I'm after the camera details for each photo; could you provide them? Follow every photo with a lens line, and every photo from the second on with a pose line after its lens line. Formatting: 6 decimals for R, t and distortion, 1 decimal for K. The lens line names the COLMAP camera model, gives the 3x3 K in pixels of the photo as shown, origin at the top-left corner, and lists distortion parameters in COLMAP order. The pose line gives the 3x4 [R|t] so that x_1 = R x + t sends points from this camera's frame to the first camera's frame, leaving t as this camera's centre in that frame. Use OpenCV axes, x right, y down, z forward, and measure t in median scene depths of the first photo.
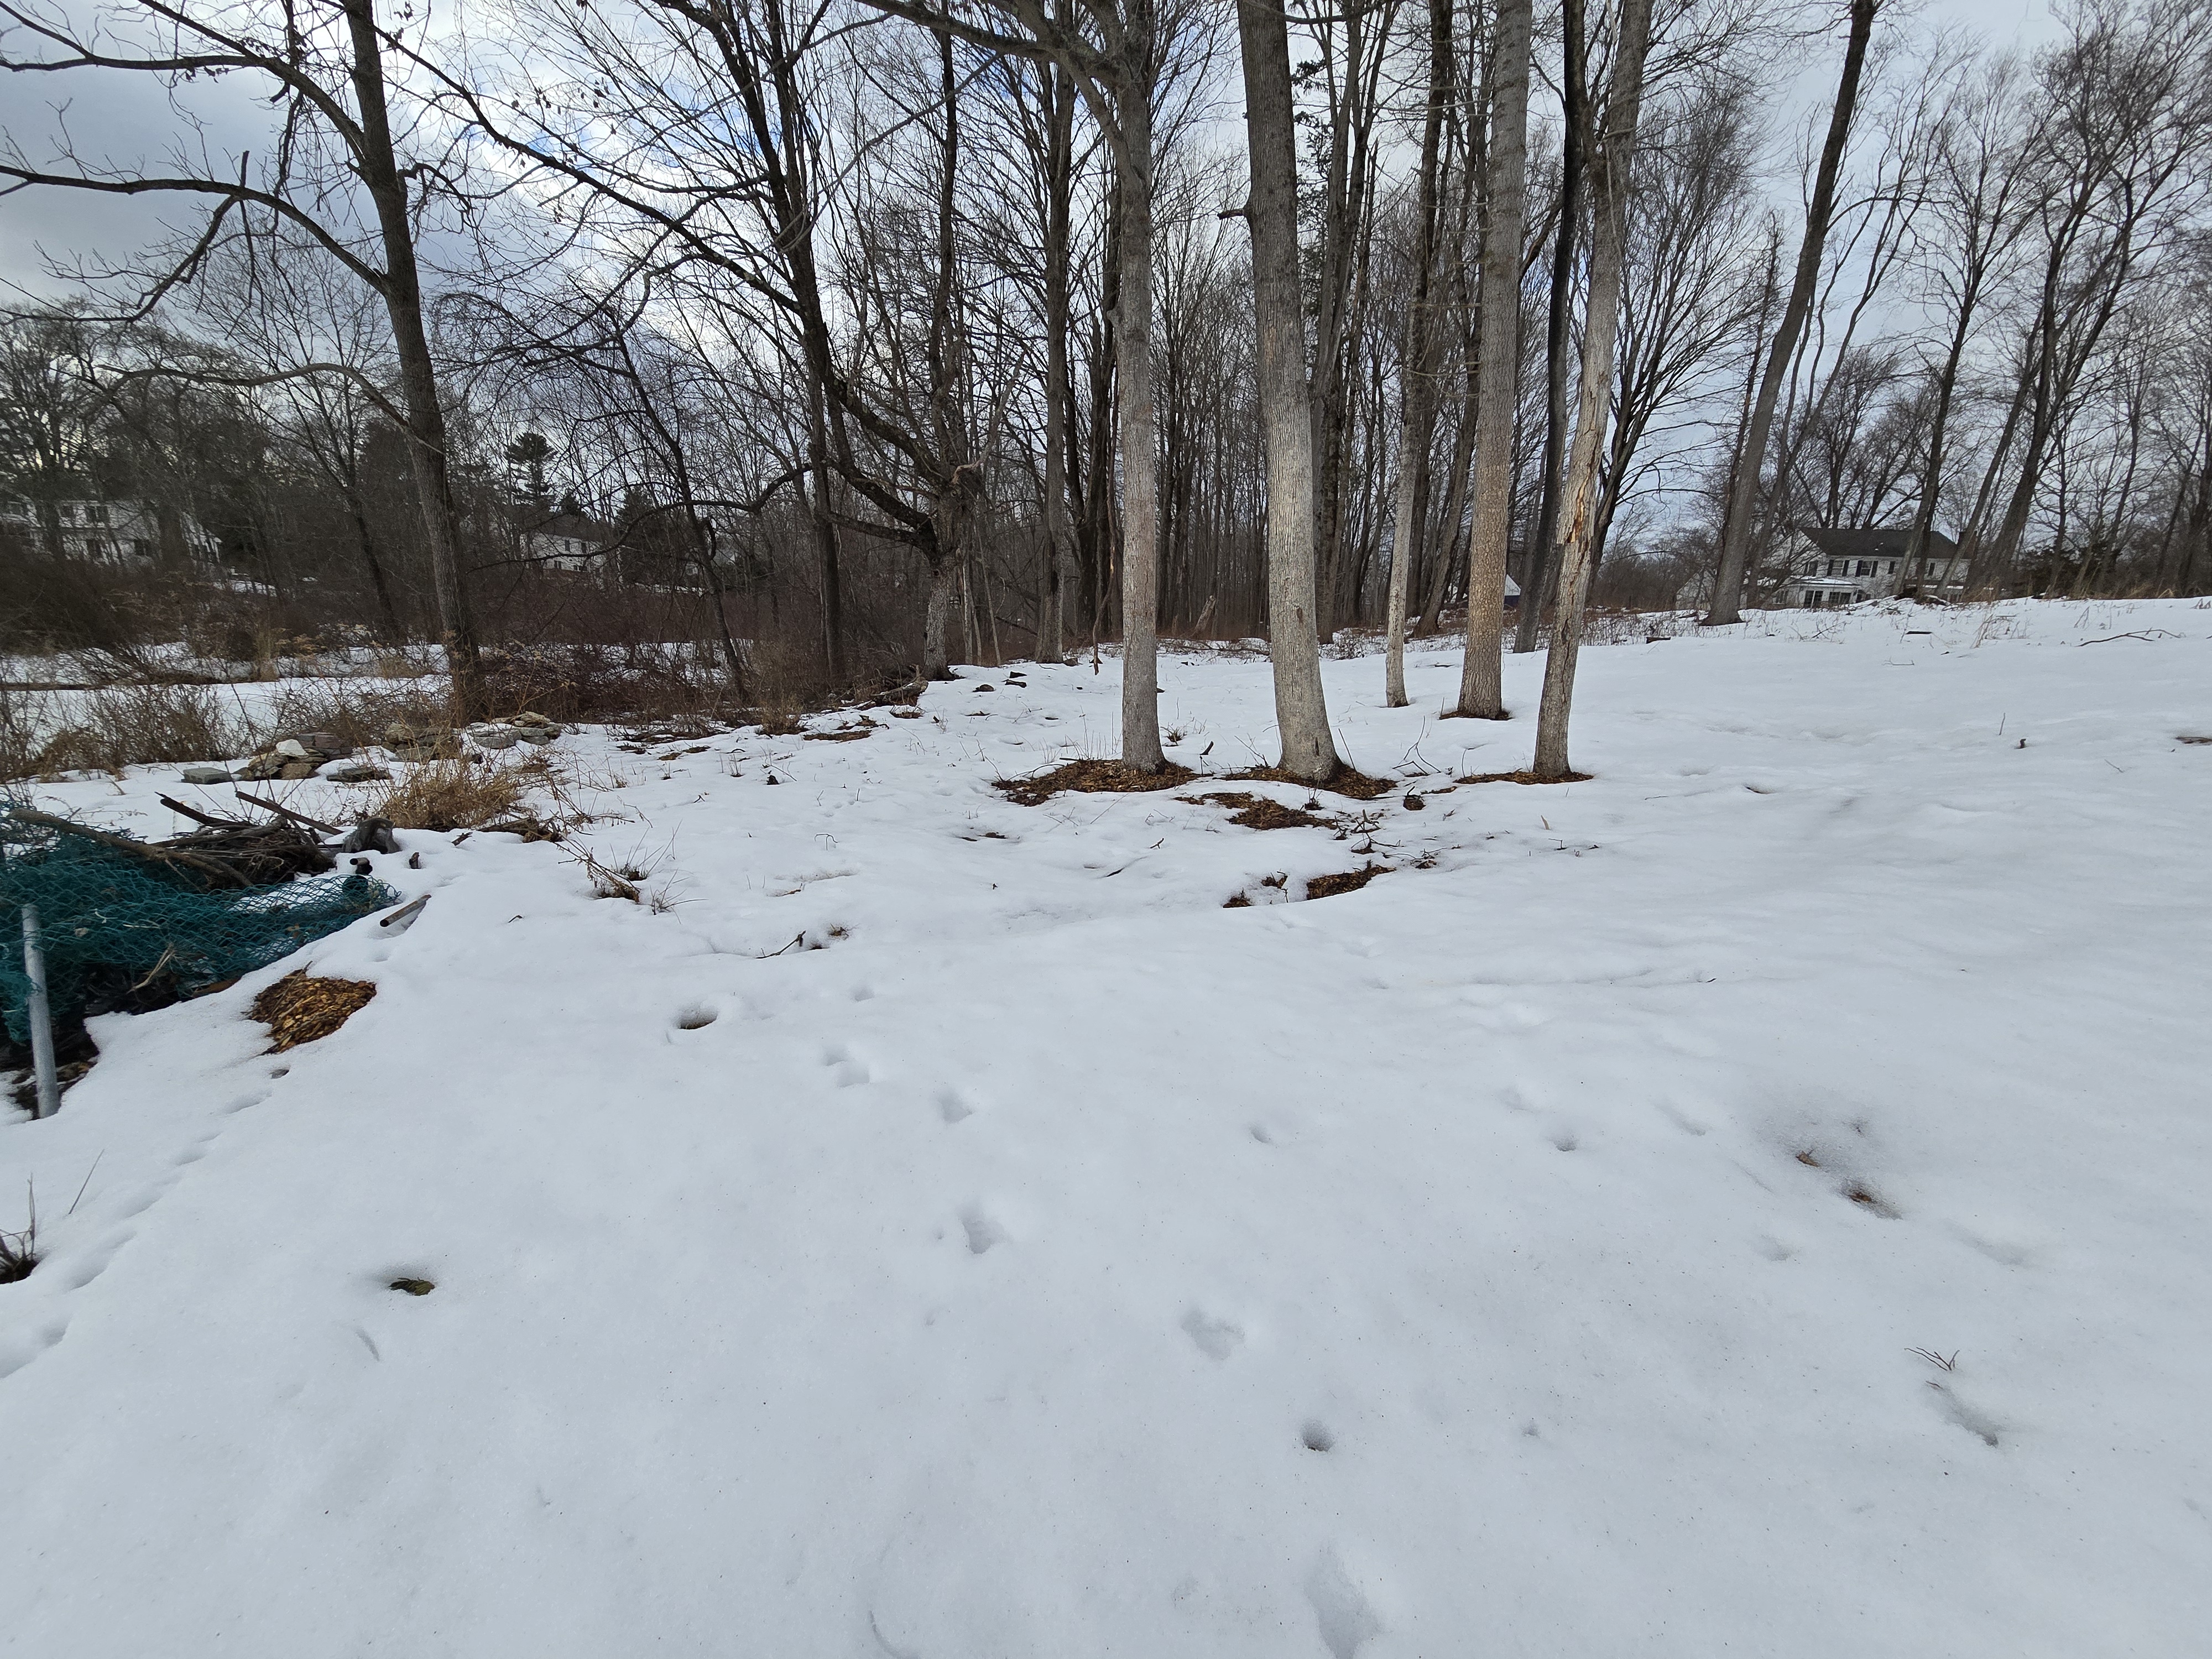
lens RADIAL K [[910.8, 0, 1098.7], [0, 910.8, 829.5], [0, 0, 1]] dist [0.000410, 0.000749]
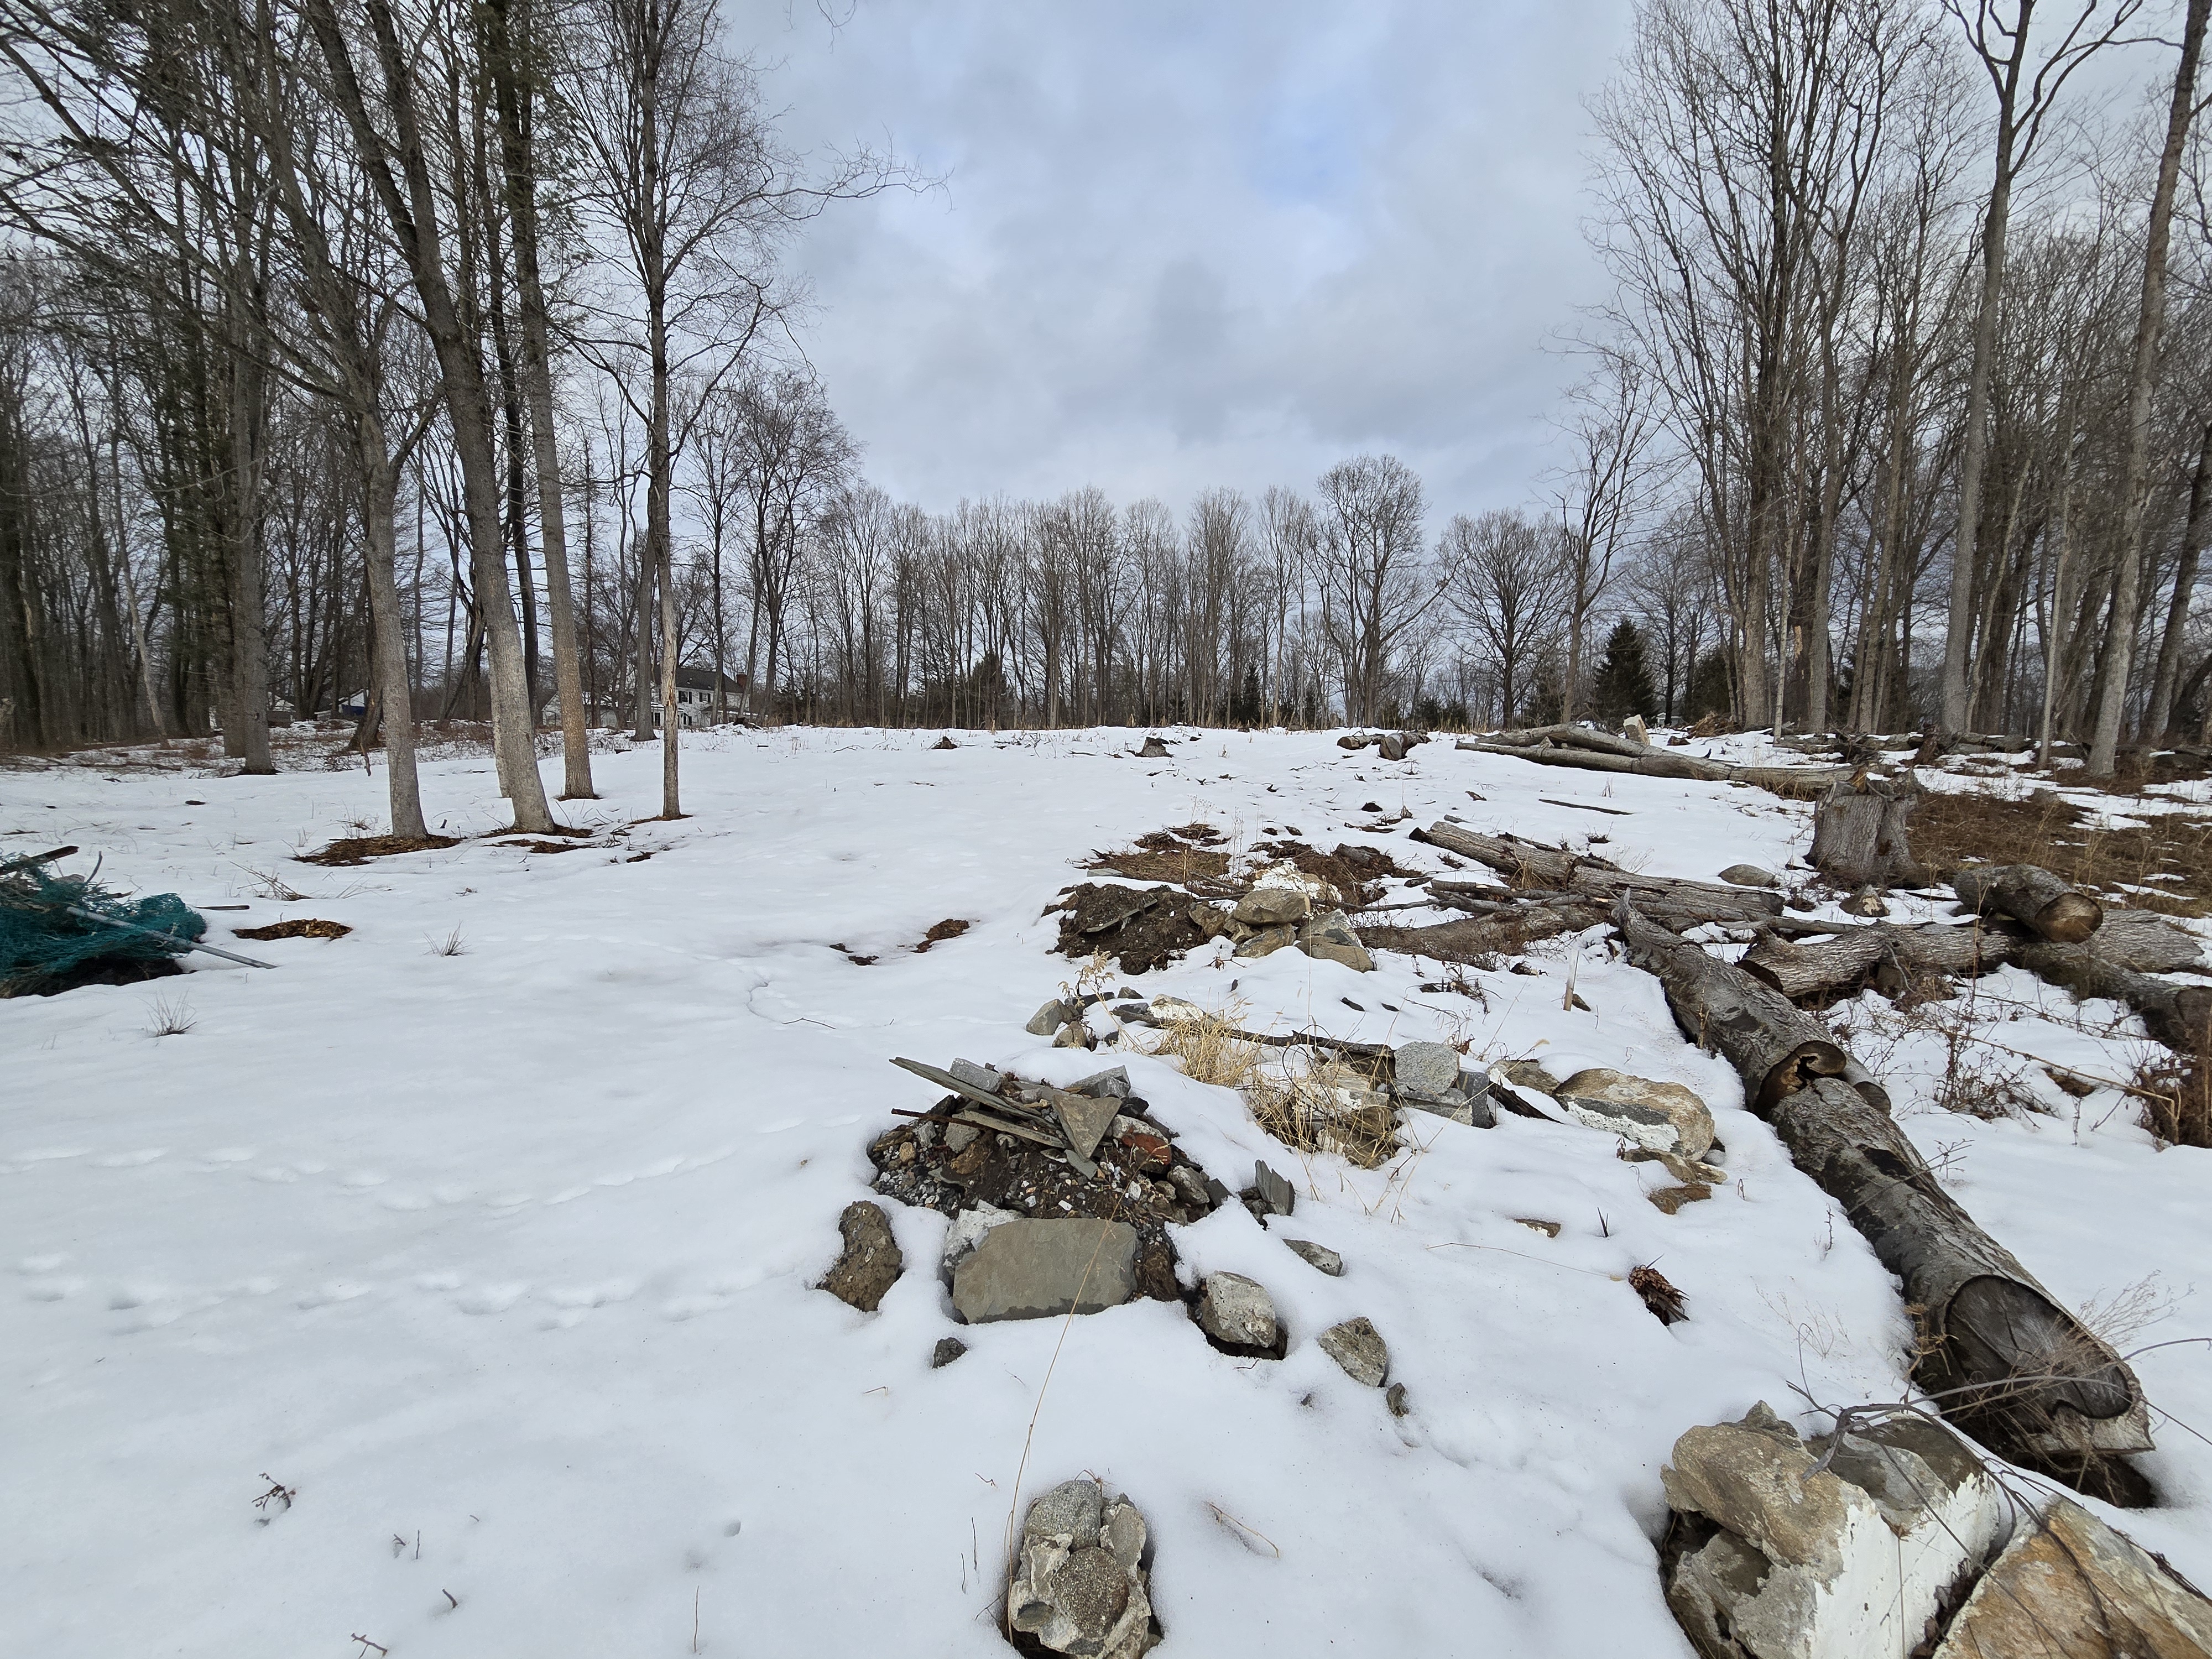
lens RADIAL K [[892.4, 0, 1106.6], [0, 892.4, 819.0], [0, 0, 1]] dist [0.015215, 0.000100]
pose [[0.425157, -0.076676, 0.901866, -0.149395], [0.192334, 0.981303, -0.007240, 0.024937], [-0.884448, 0.176538, 0.431956, -0.120287]]
